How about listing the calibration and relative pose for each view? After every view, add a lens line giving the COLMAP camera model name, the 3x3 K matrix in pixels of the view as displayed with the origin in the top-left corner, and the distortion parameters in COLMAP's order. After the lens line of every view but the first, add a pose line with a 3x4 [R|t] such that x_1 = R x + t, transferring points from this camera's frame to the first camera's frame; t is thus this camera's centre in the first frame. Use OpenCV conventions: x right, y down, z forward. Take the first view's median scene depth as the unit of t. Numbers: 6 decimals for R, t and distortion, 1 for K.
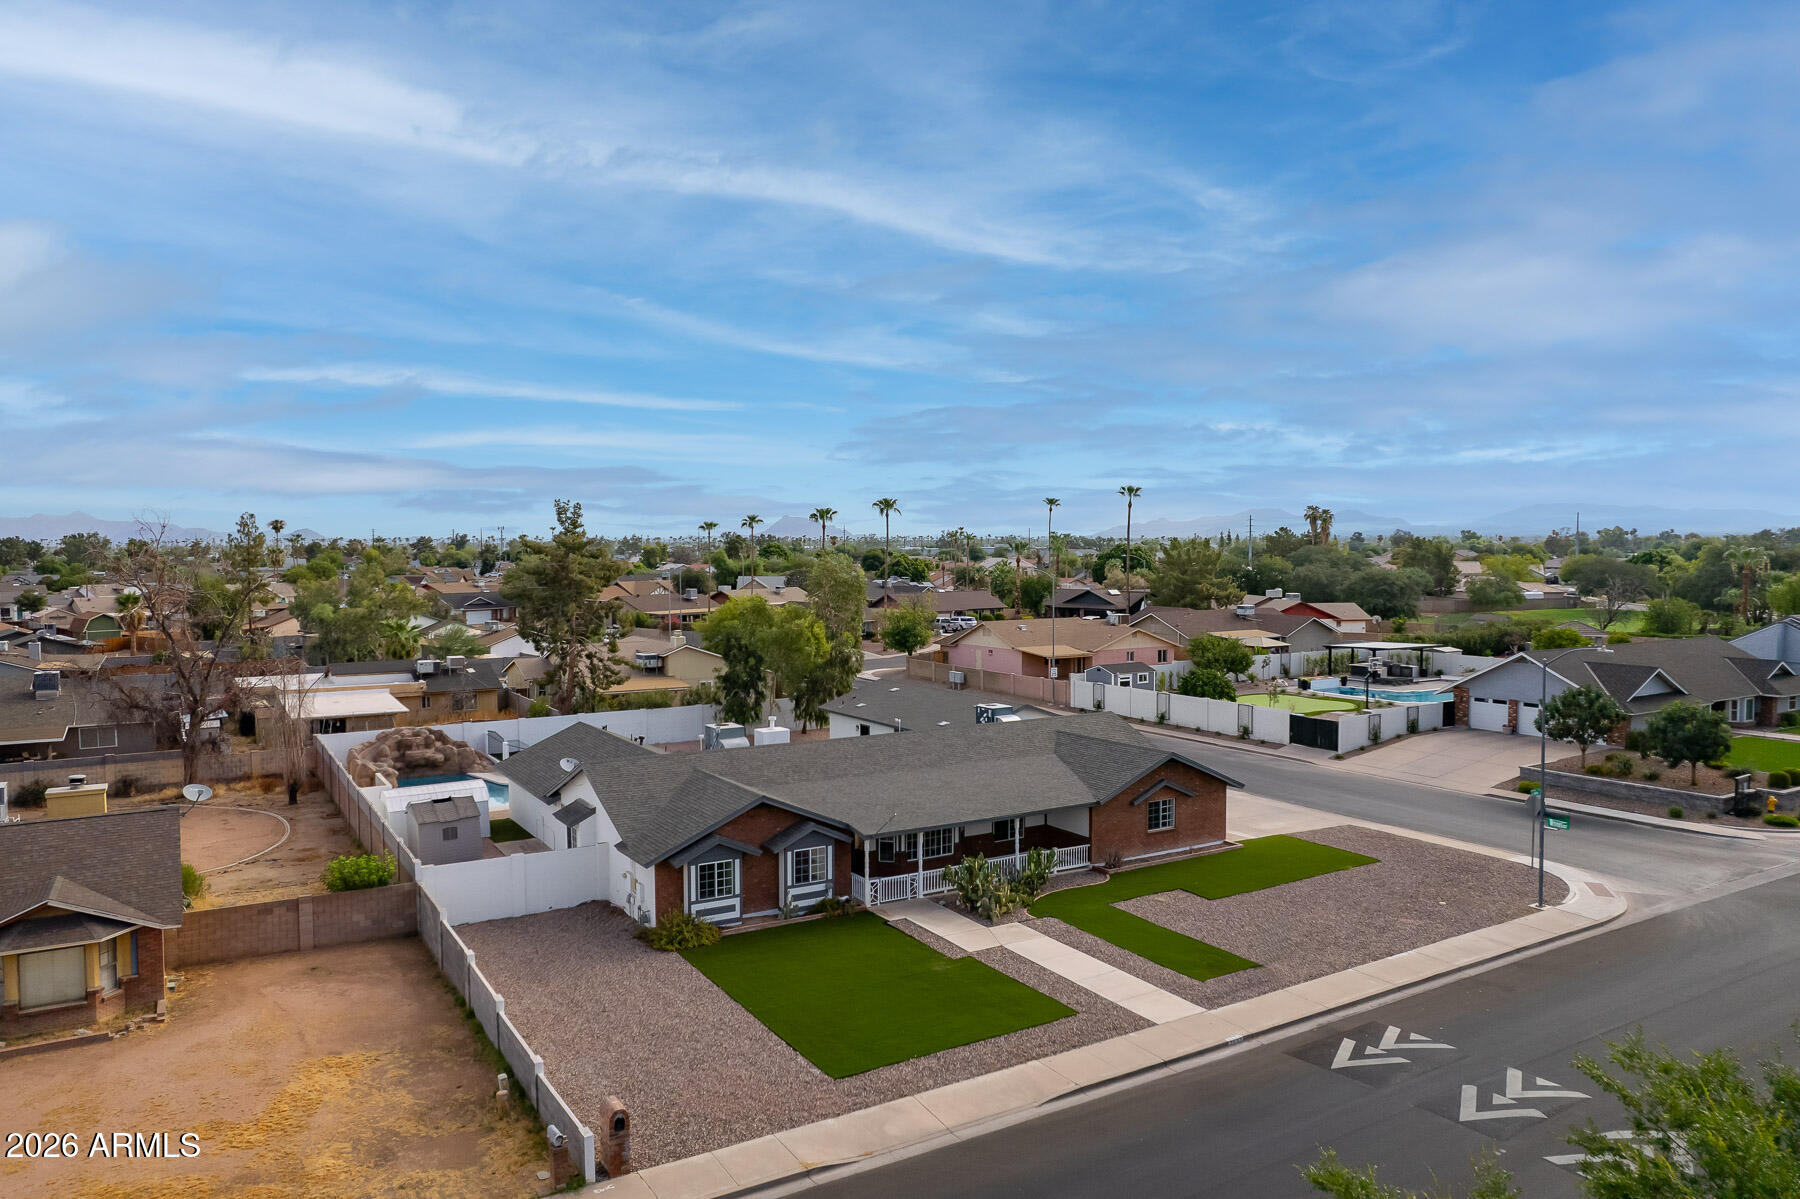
lens RADIAL K [[1208.8, 0, 869.6], [0, 1208.8, 626.0], [0, 0, 1]] dist [-0.076208, 0.071441]
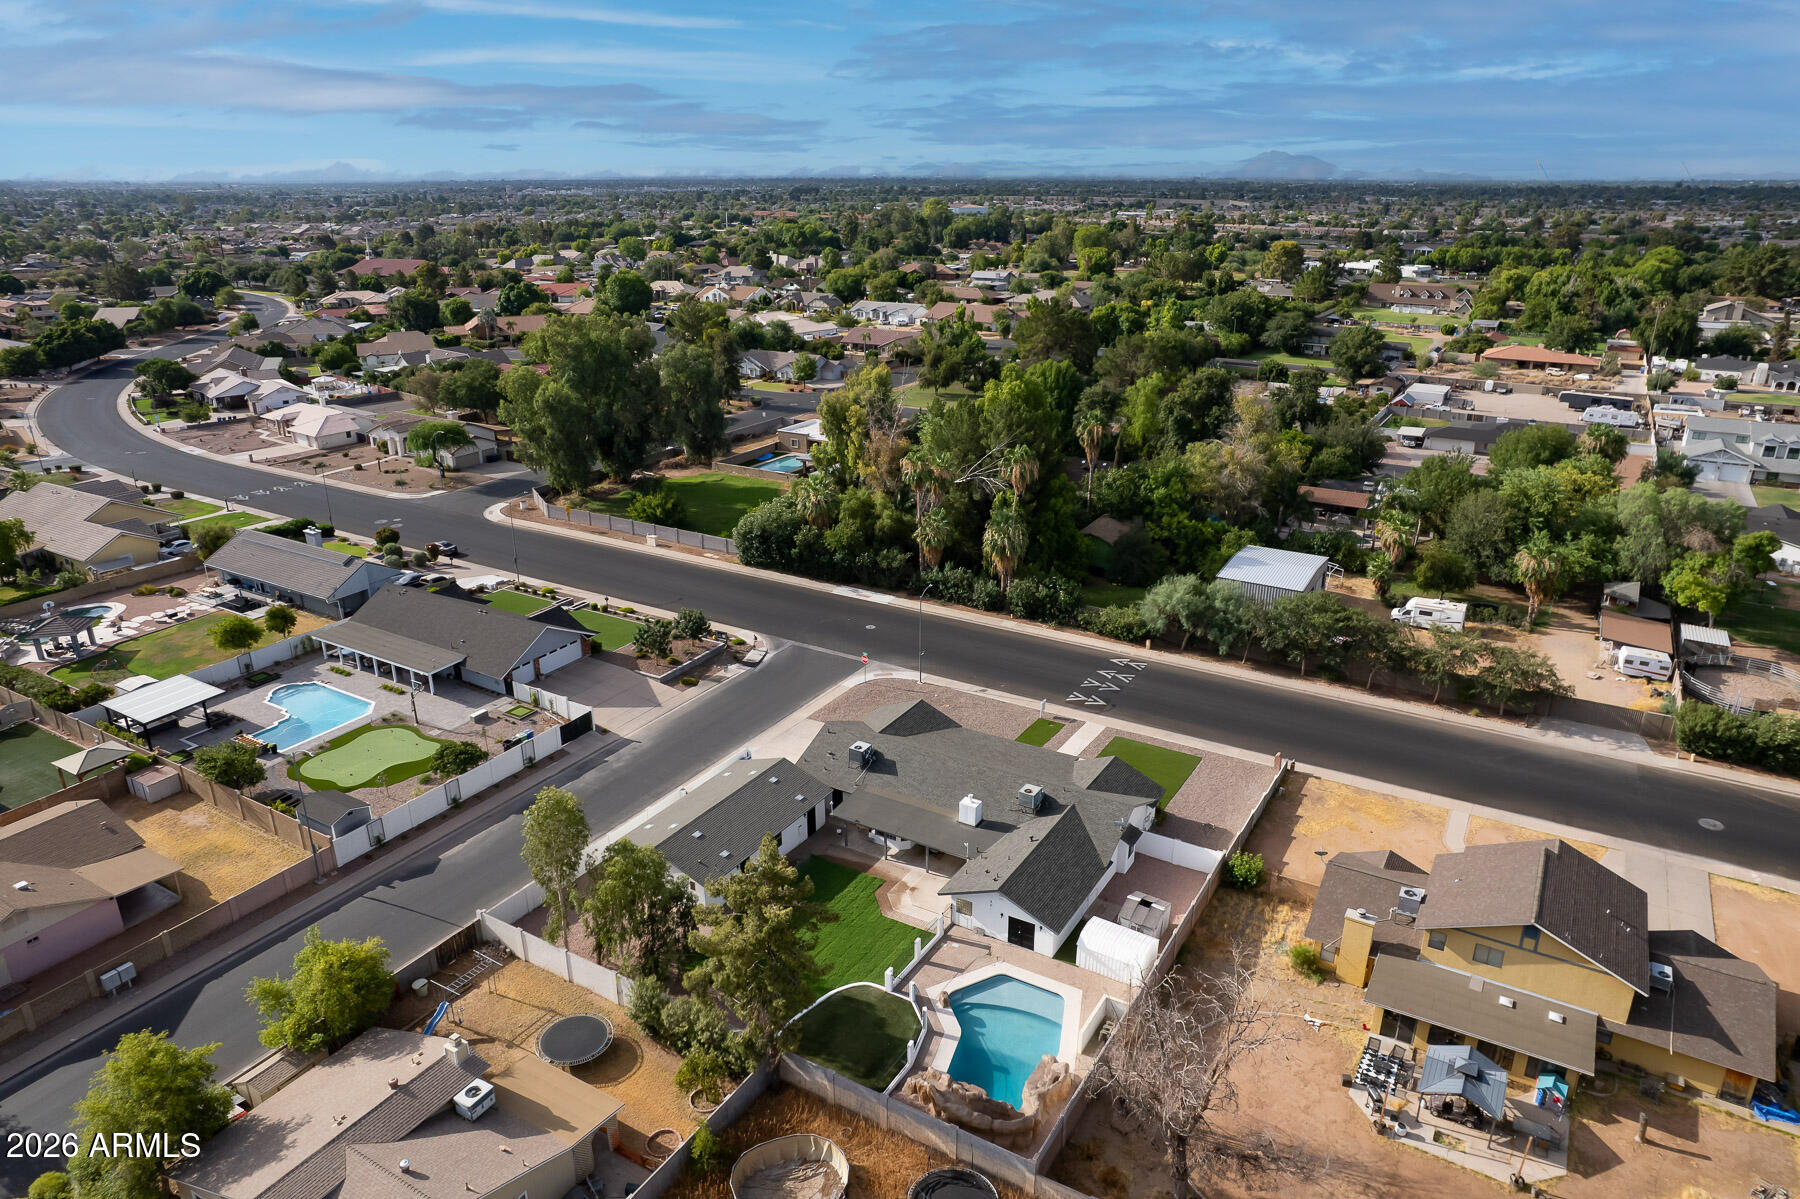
lens RADIAL K [[1129.9, 0, 900.0], [0, 1129.9, 599.5], [0, 0, 1]] dist [-0.081019, 0.074803]
pose [[-0.474179, -0.304290, 0.826173, -1.522640], [0.062879, 0.924276, 0.376511, -0.934689], [-0.878180, 0.230482, -0.419139, 2.129924]]
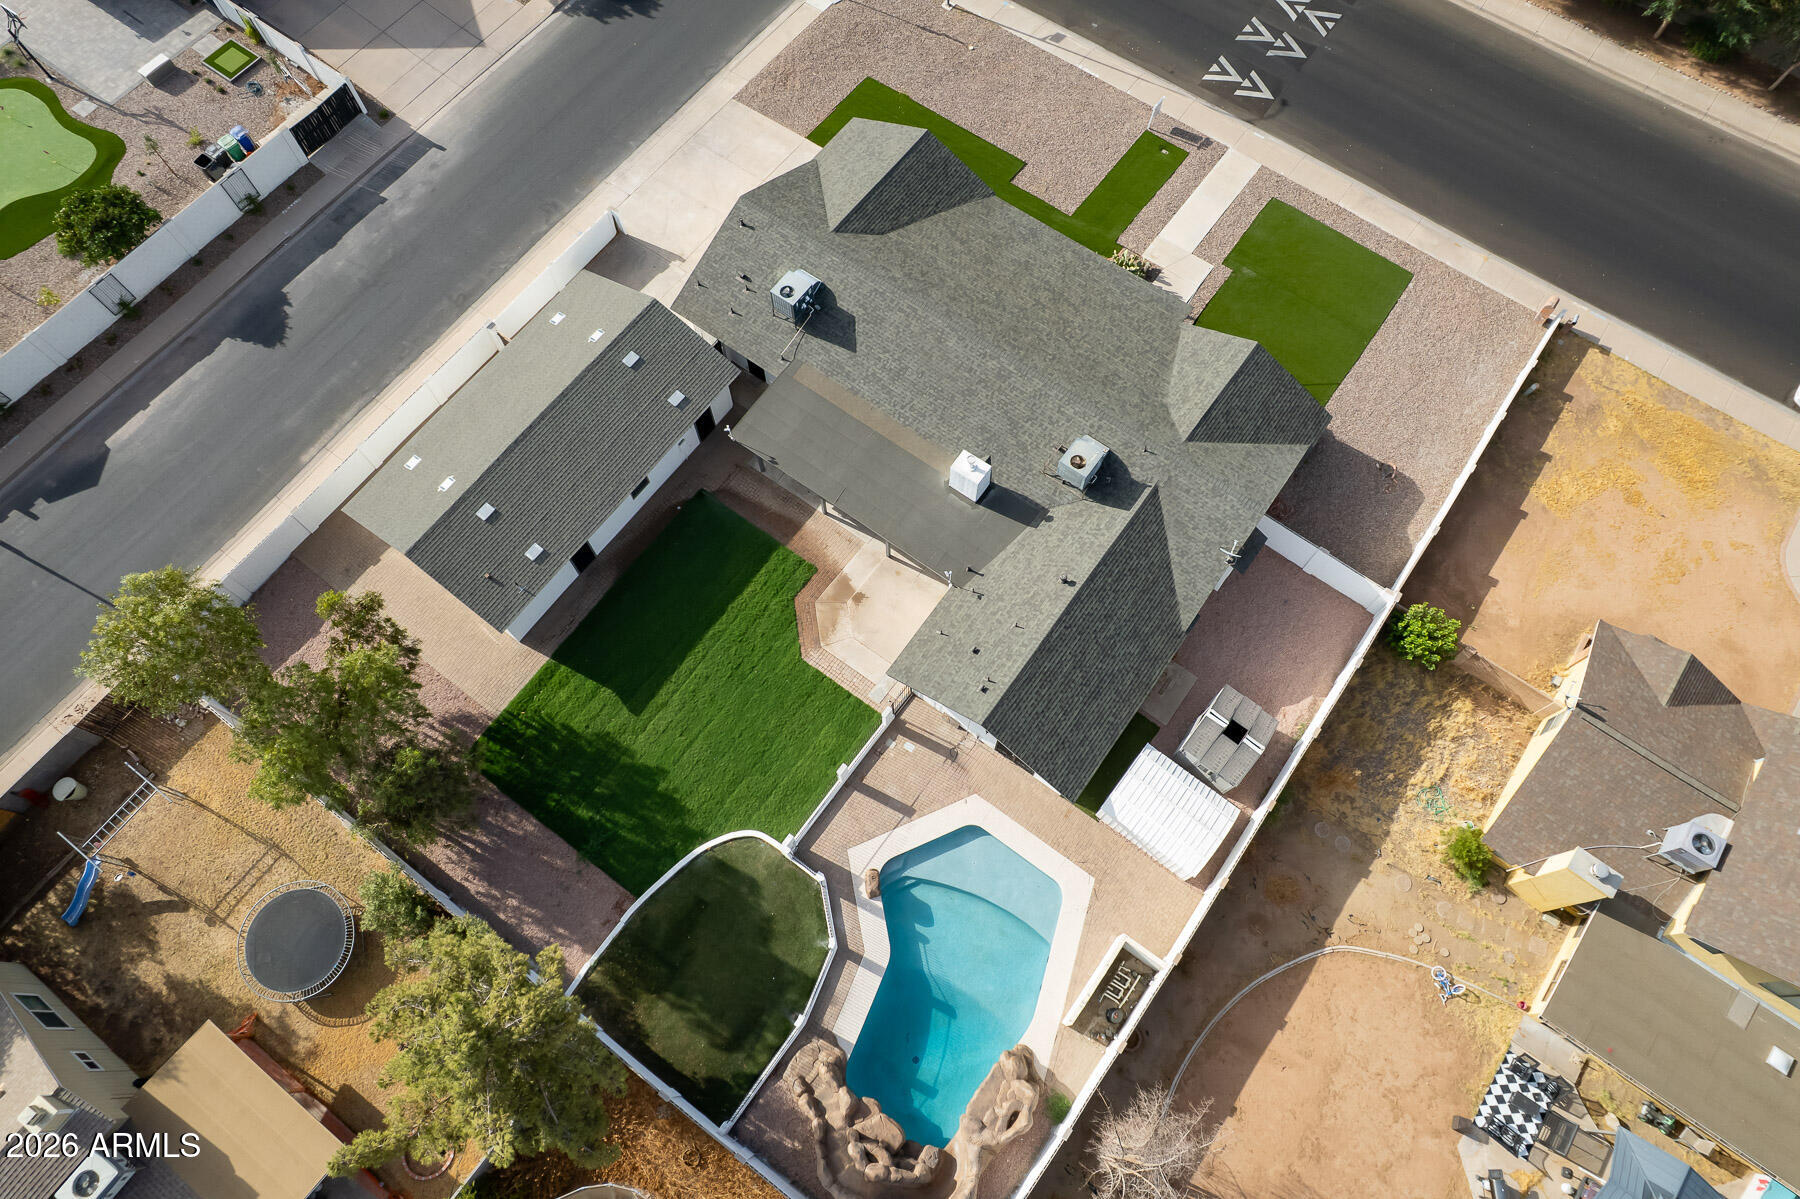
lens RADIAL K [[1129.9, 0, 900.0], [0, 1129.9, 599.5], [0, 0, 1]] dist [-0.081019, 0.074803]
pose [[-0.391743, -0.853391, 0.343890, -0.549837], [0.060140, 0.349214, 0.935111, -0.839009], [-0.918107, 0.387005, -0.085479, 1.503340]]
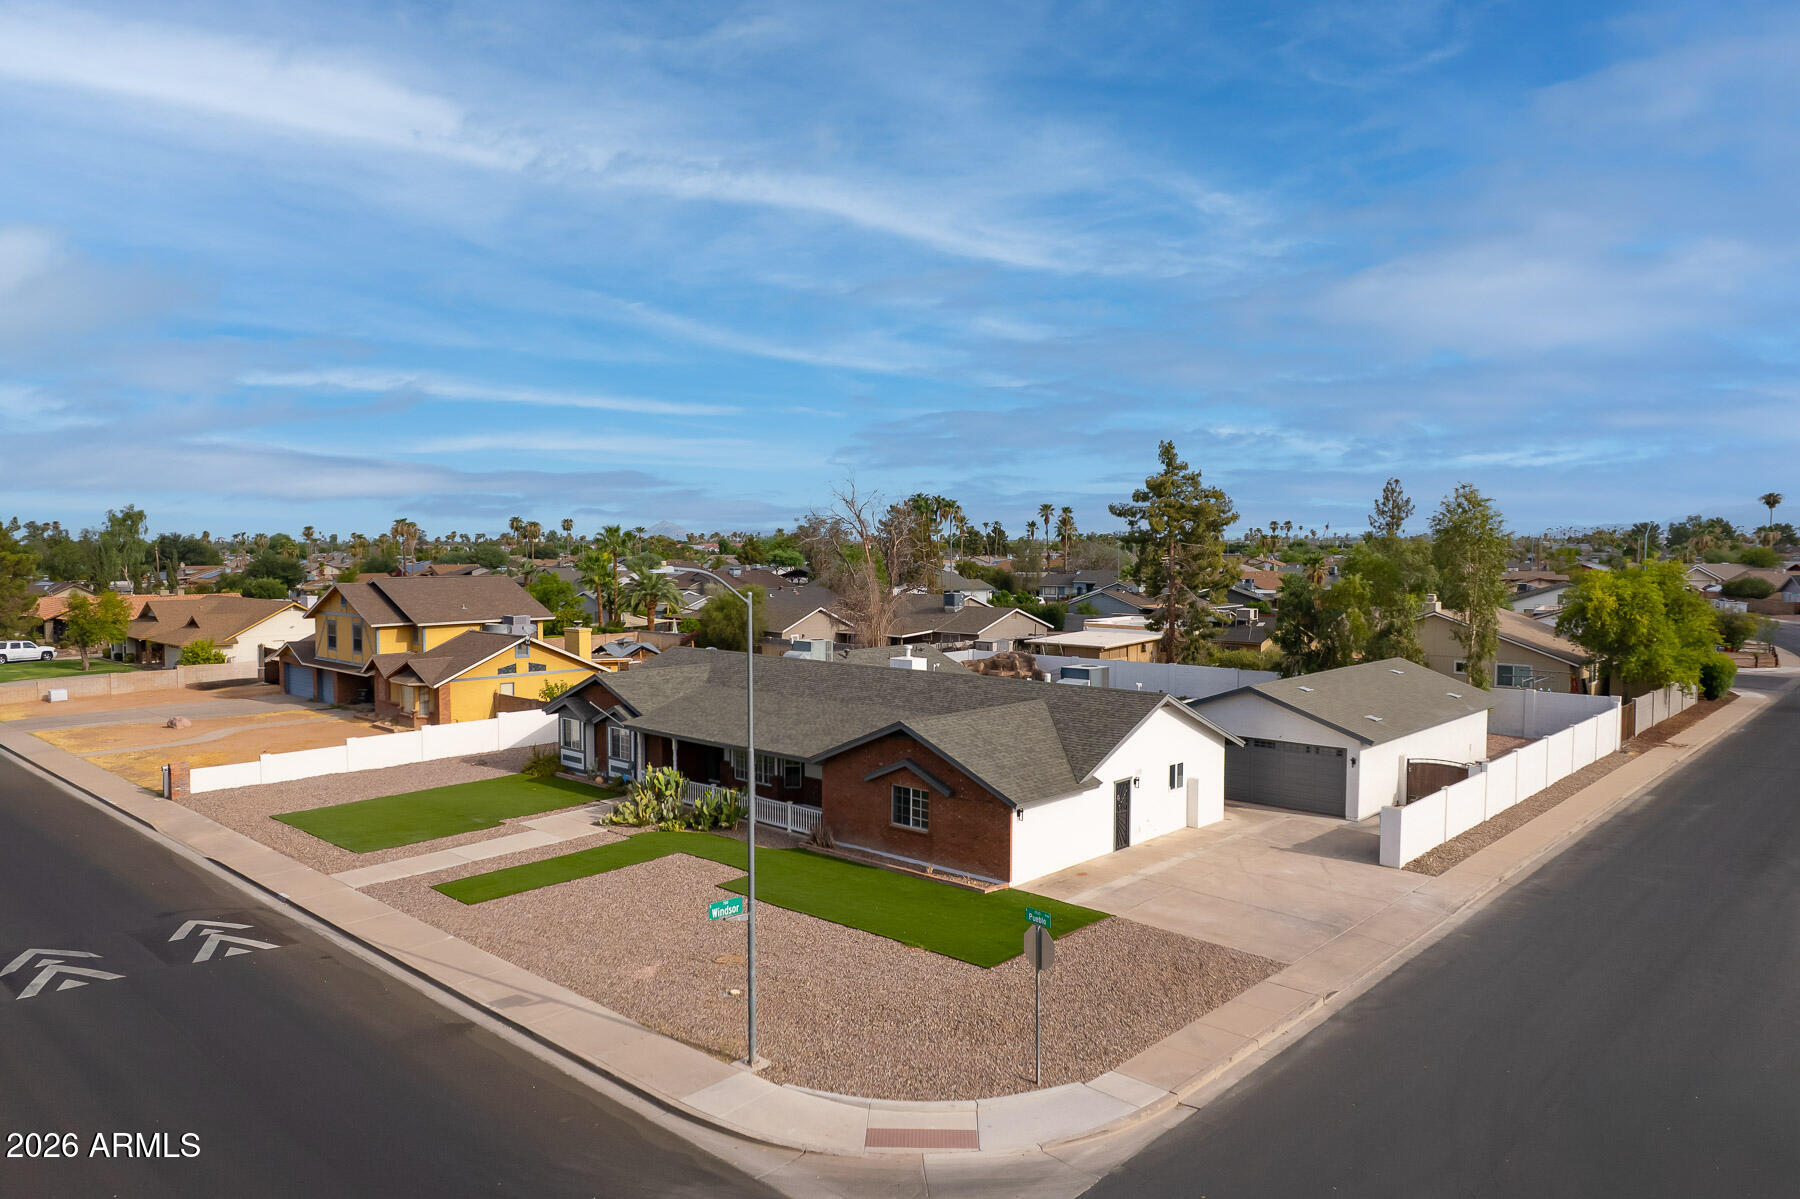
lens RADIAL K [[1208.8, 0, 869.6], [0, 1208.8, 626.0], [0, 0, 1]] dist [-0.076208, 0.071441]
pose [[0.266411, 0.069600, -0.961343, 1.104691], [-0.062898, 0.996519, 0.054716, 0.010820], [0.961805, 0.045890, 0.269861, 0.919020]]
